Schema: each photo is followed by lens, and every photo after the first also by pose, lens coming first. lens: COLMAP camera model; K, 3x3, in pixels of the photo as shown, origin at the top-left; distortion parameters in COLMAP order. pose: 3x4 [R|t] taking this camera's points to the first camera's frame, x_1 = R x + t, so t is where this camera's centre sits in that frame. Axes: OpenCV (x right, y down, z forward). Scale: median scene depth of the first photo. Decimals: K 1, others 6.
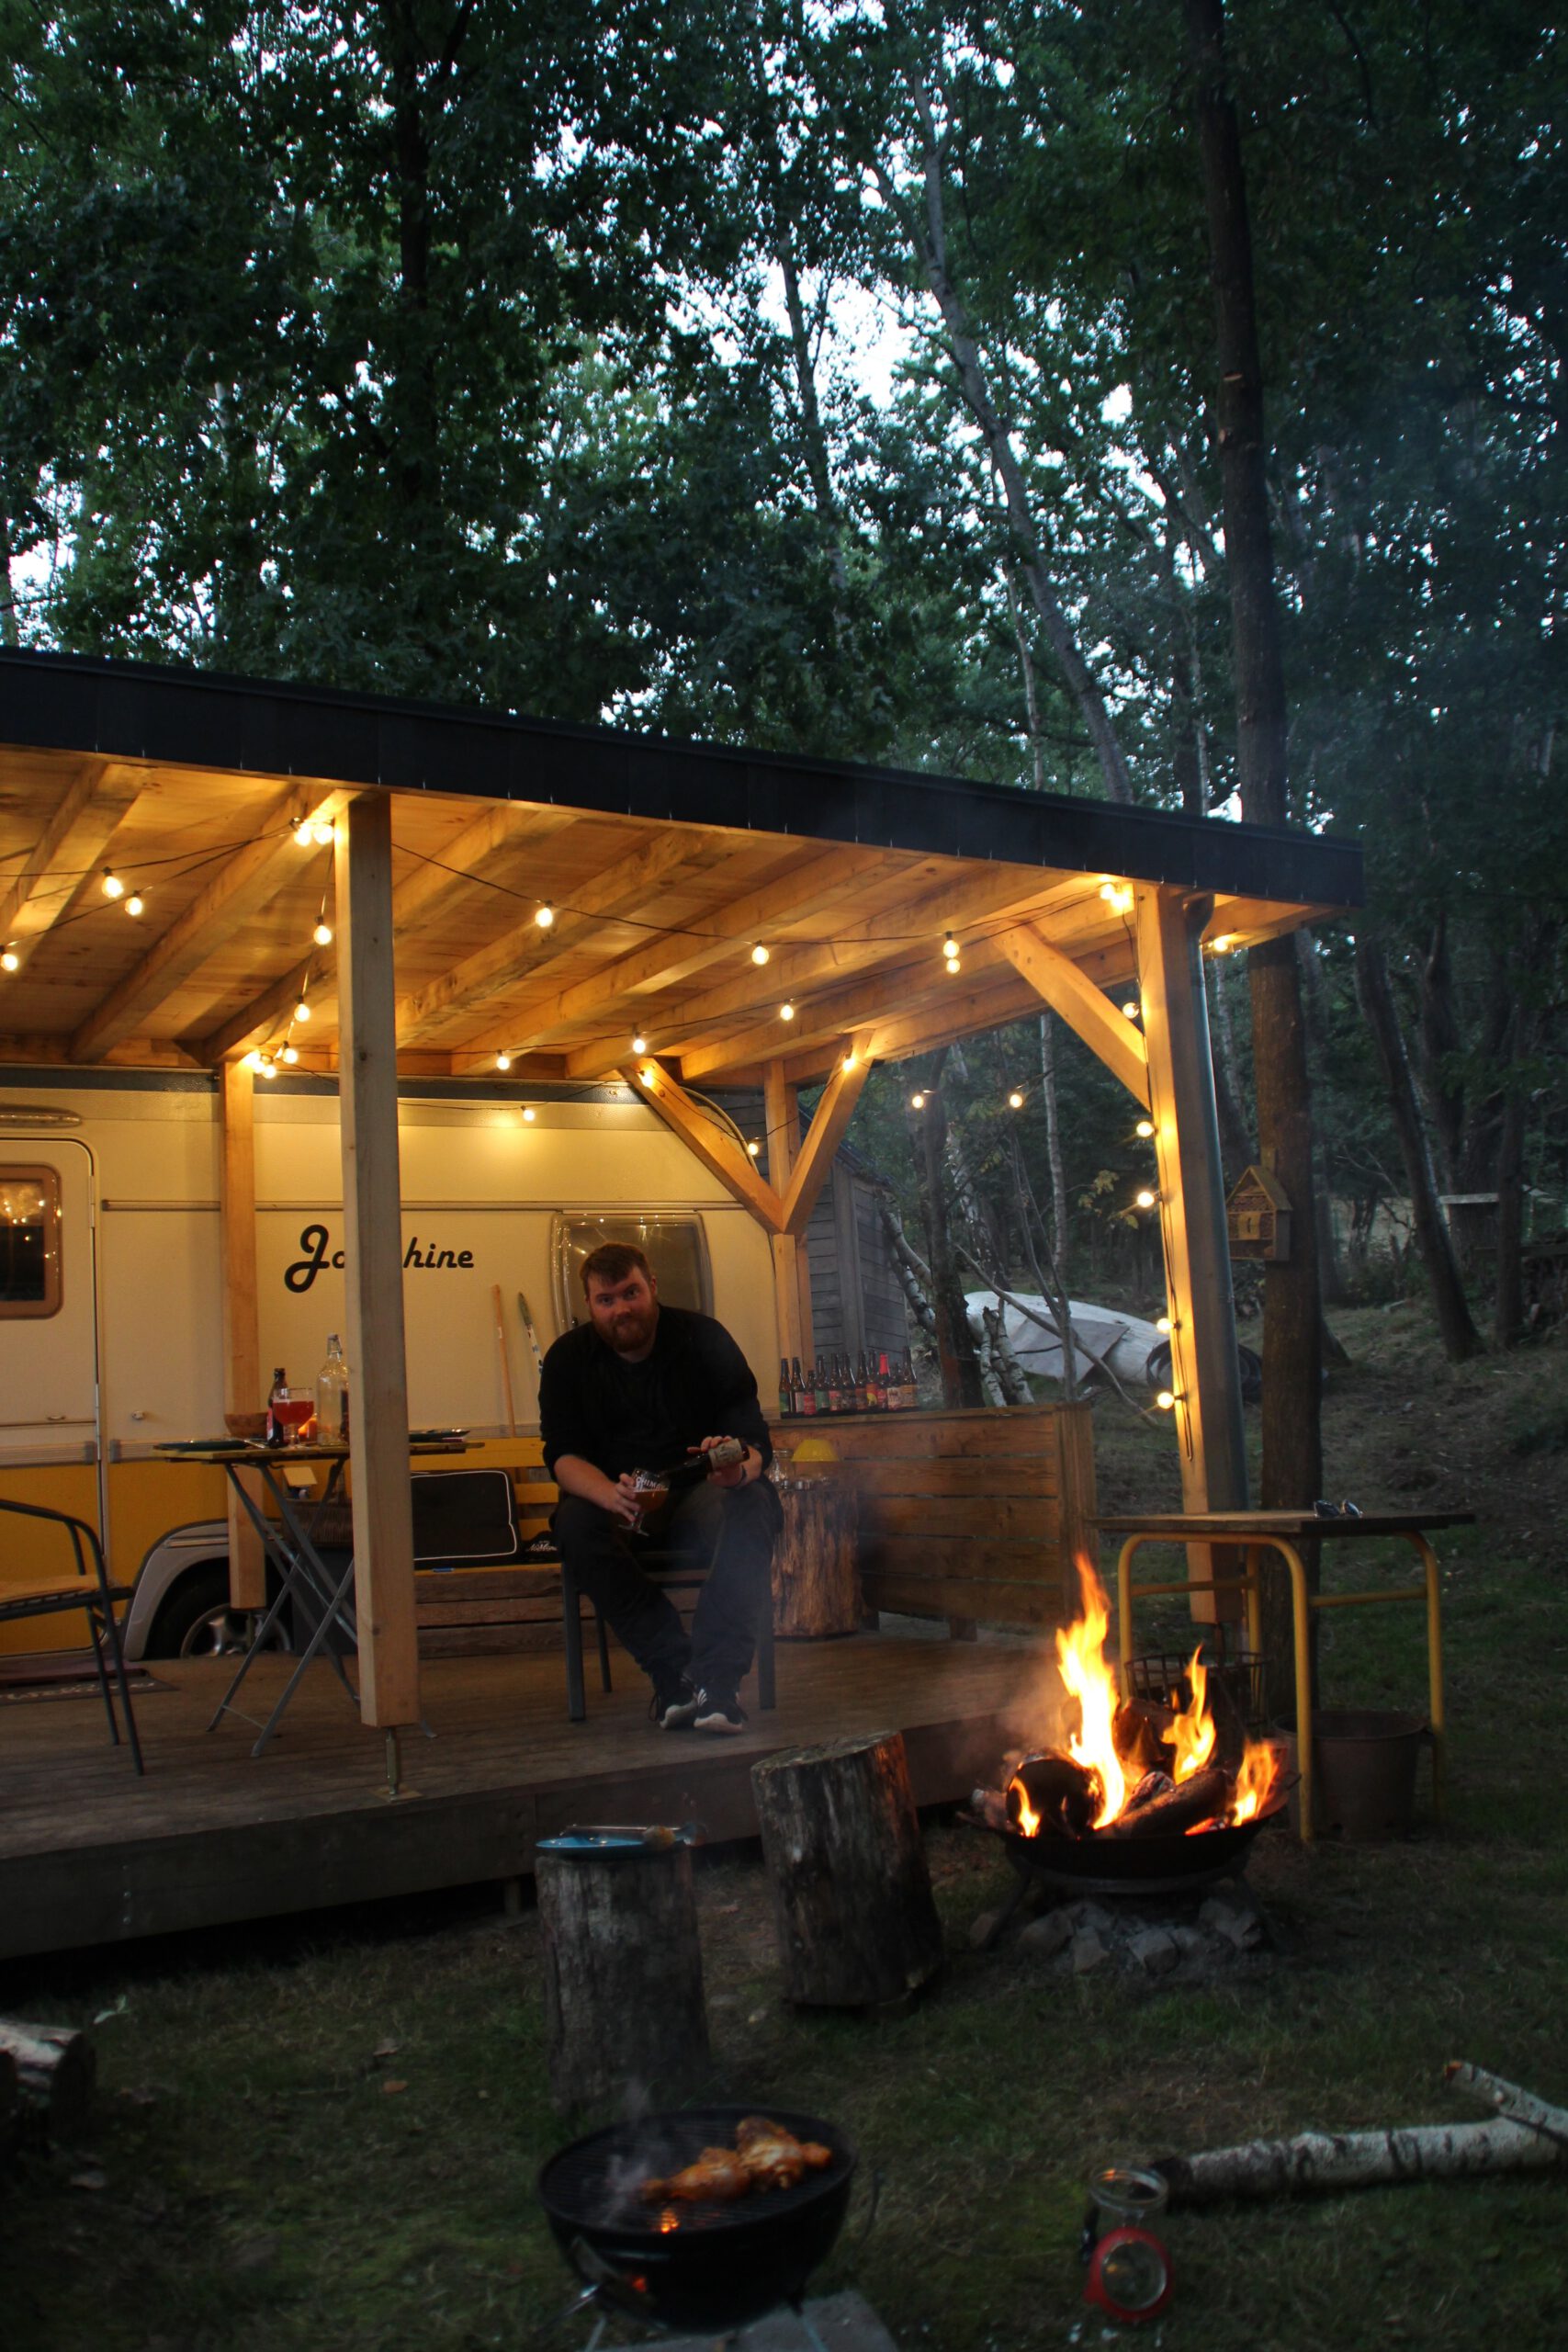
lens RADIAL K [[1937.2, 0, 784.0], [0, 1937.2, 1176.0], [0, 0, 1]] dist [-0.148510, 0.103943]
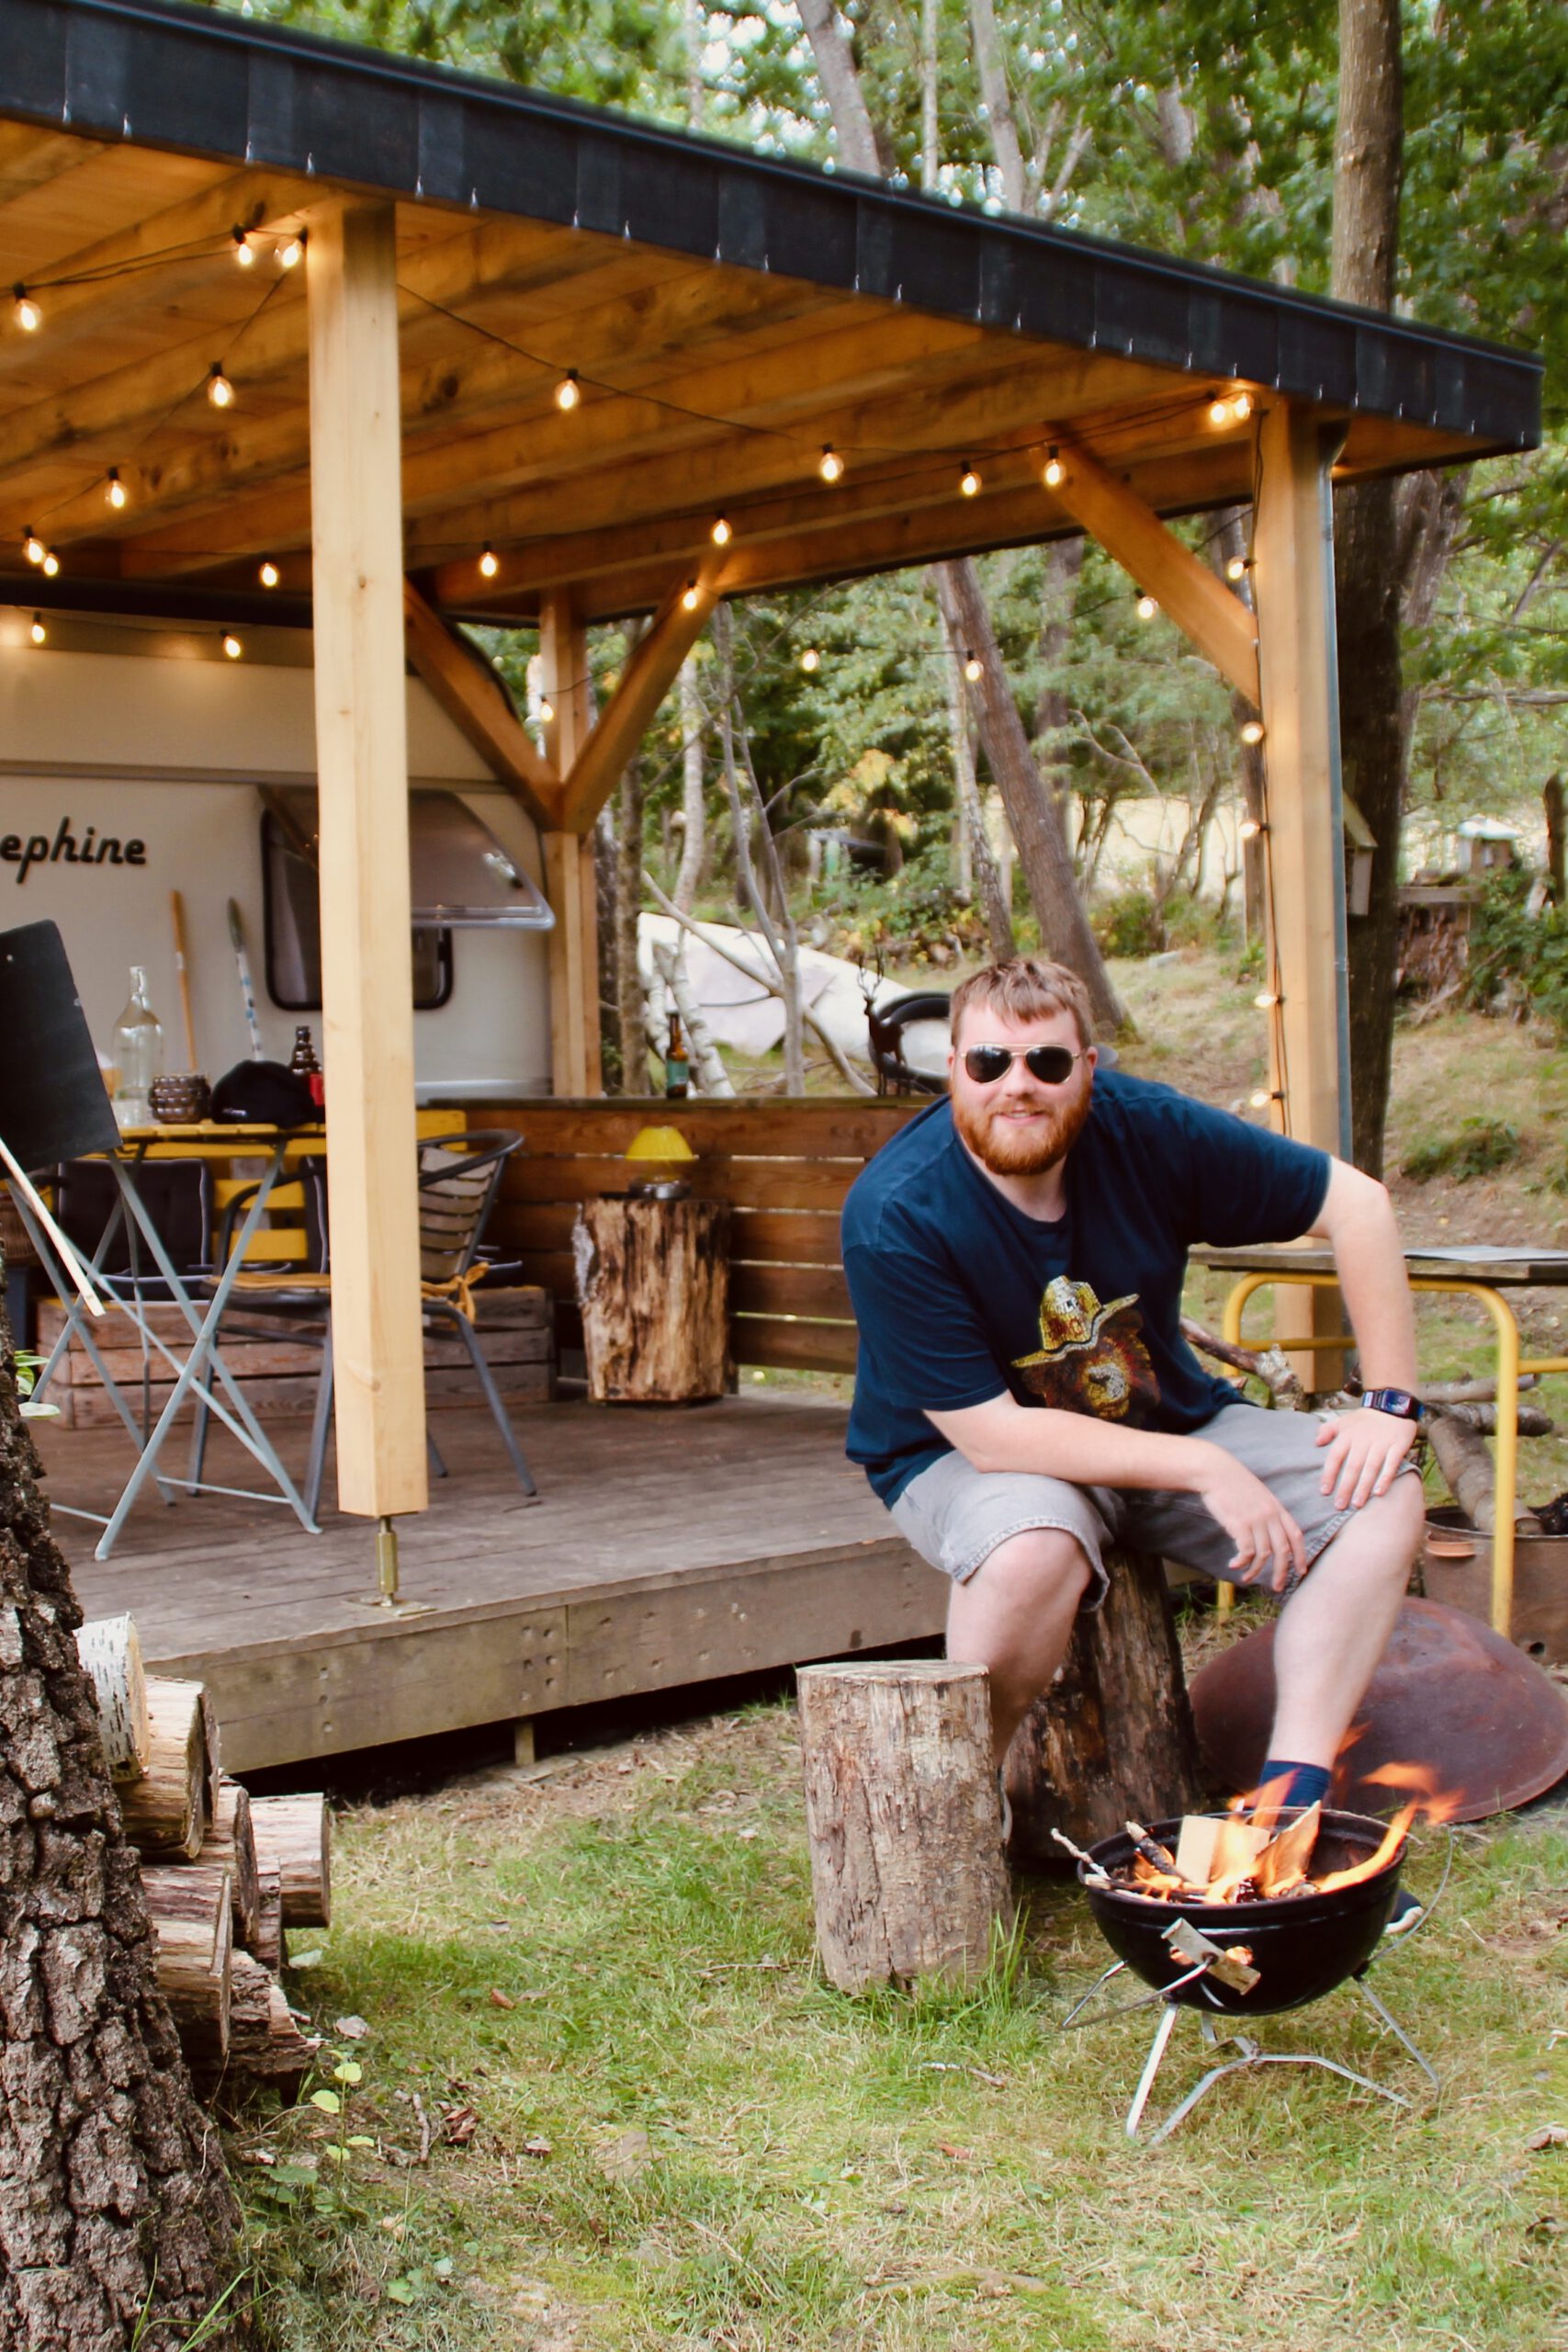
lens RADIAL K [[2908.6, 0, 637.3], [0, 2908.6, 1169.2], [0, 0, 1]] dist [-0.003347, -0.734637]
pose [[0.983706, 0.027877, 0.177609, -0.214256], [-0.054611, 0.987559, 0.147460, -0.009389], [-0.171289, -0.154757, 0.972991, -0.059537]]
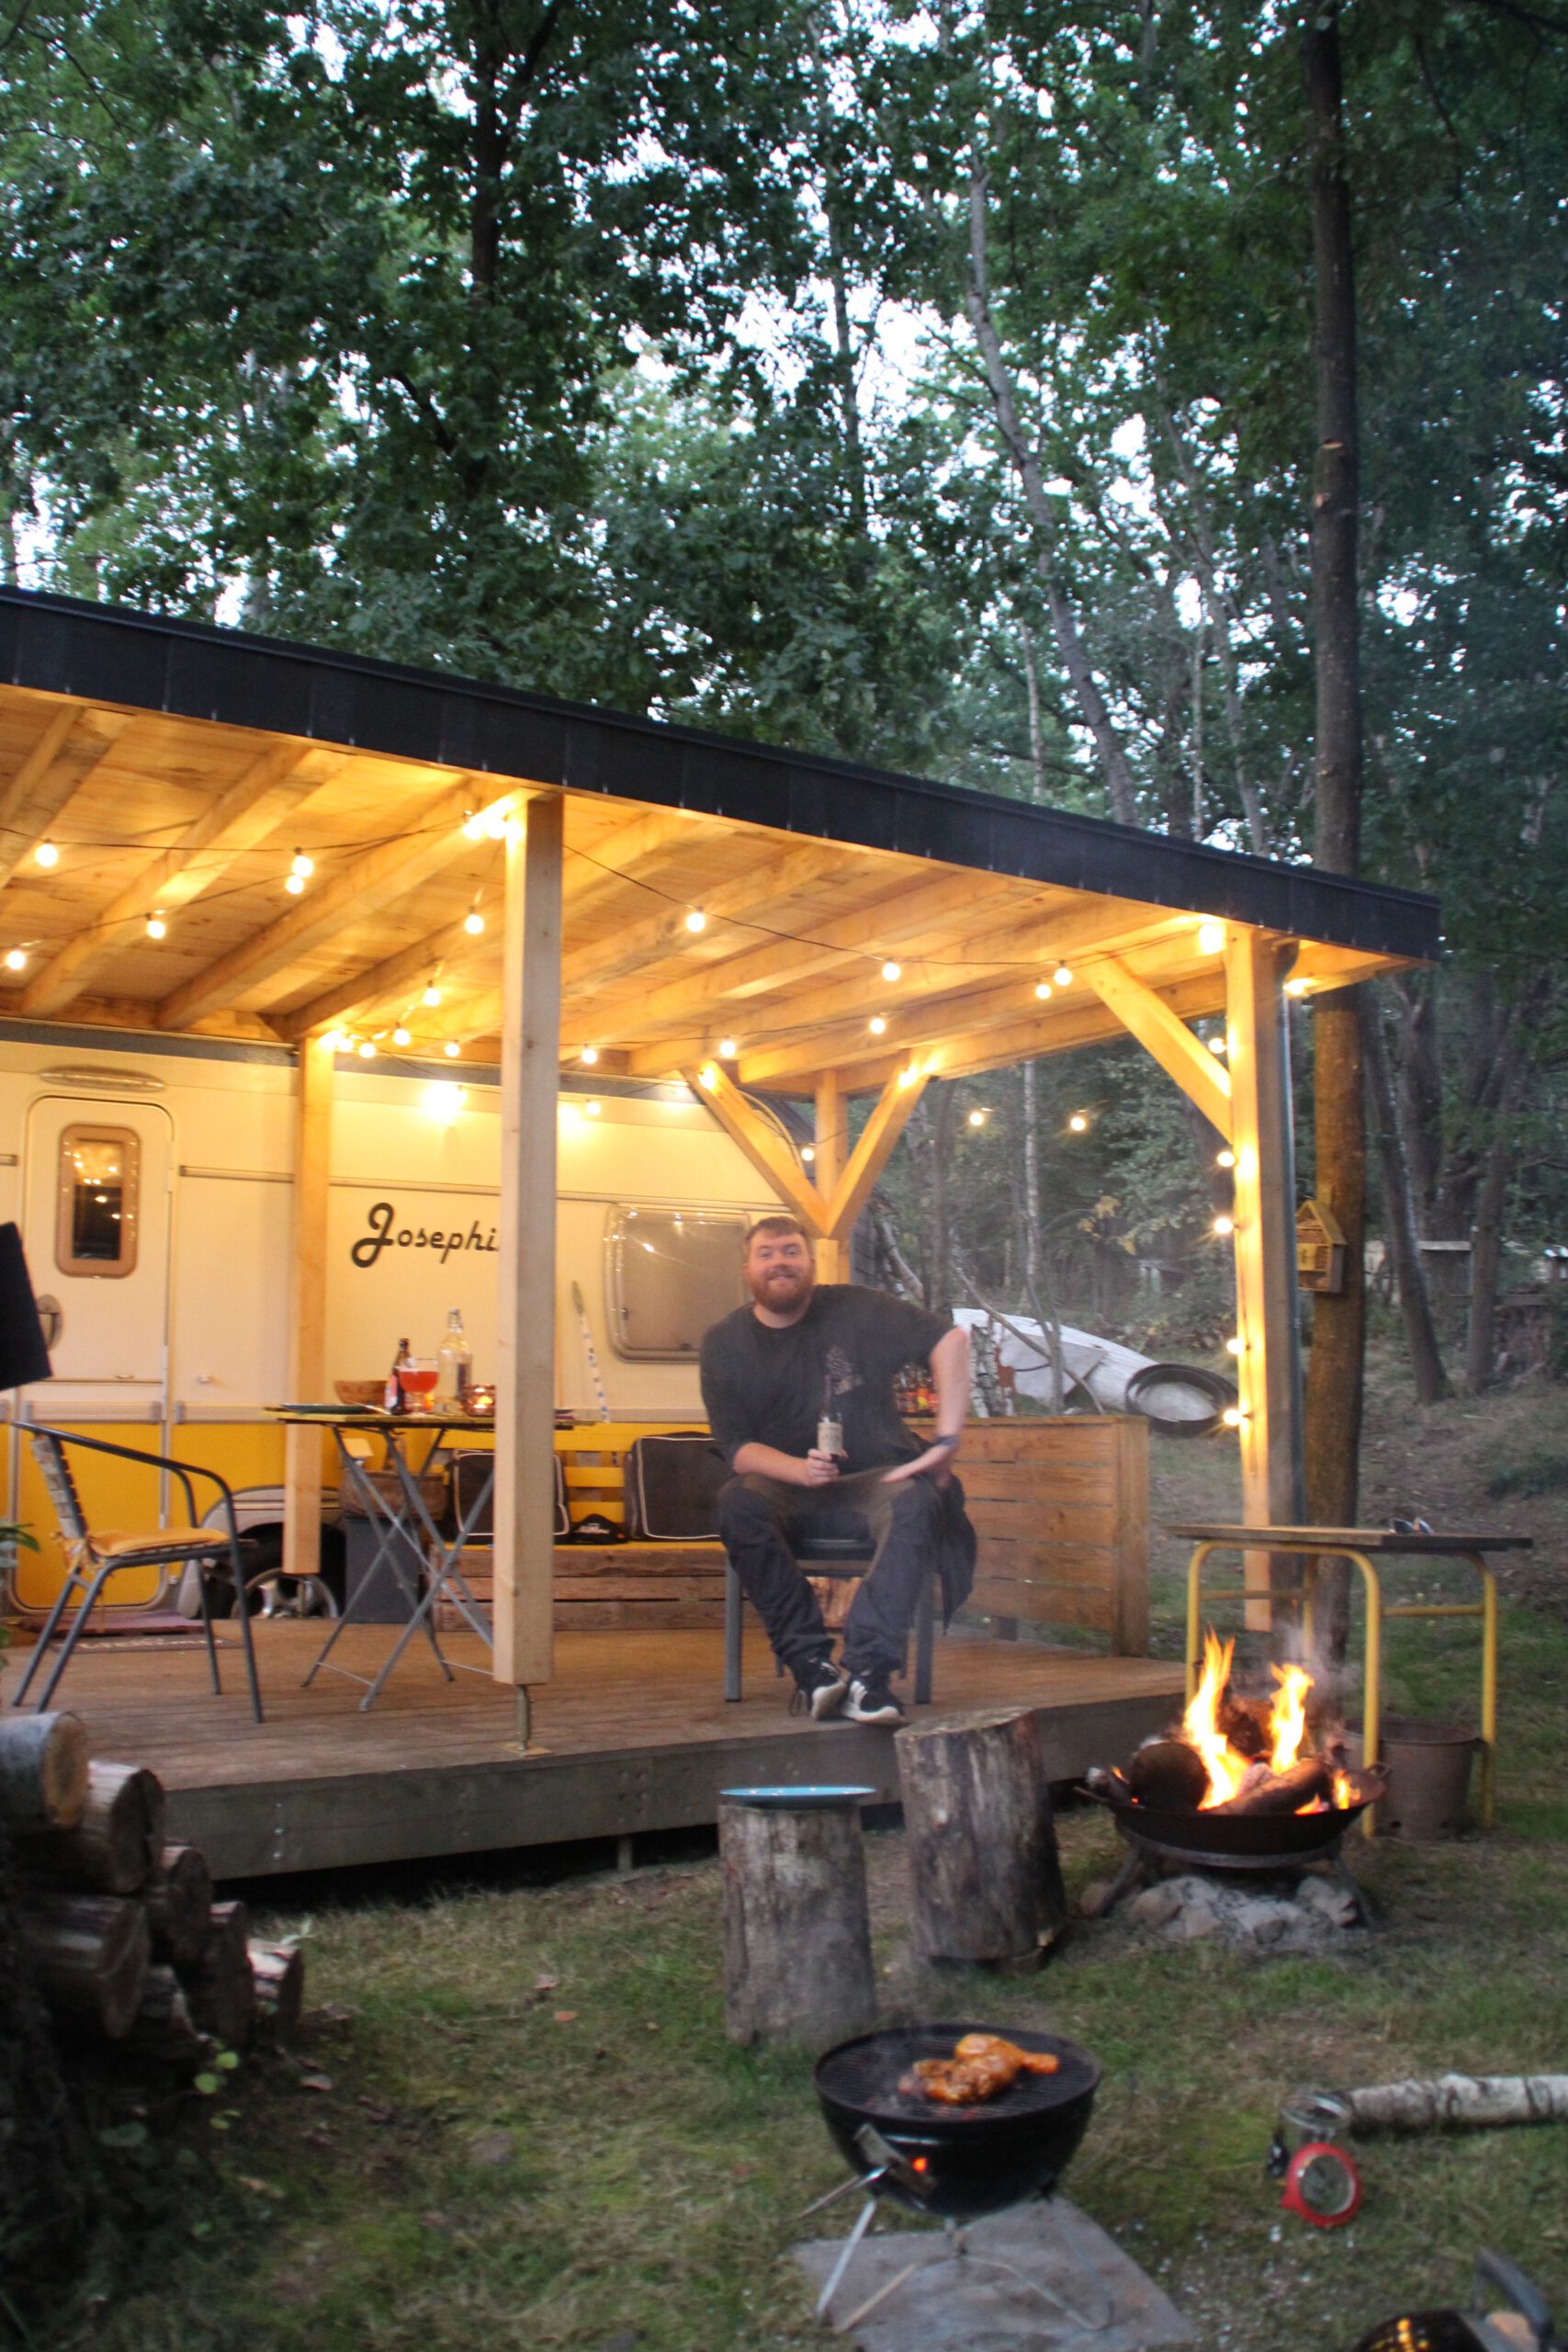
lens RADIAL K [[1949.0, 0, 784.0], [0, 1949.0, 1176.0], [0, 0, 1]] dist [-0.147300, 0.106614]
pose [[0.997697, 0.060715, 0.030233, -0.076881], [-0.060589, 0.998150, -0.005075, 0.004473], [-0.030485, 0.003231, 0.999530, -0.042988]]
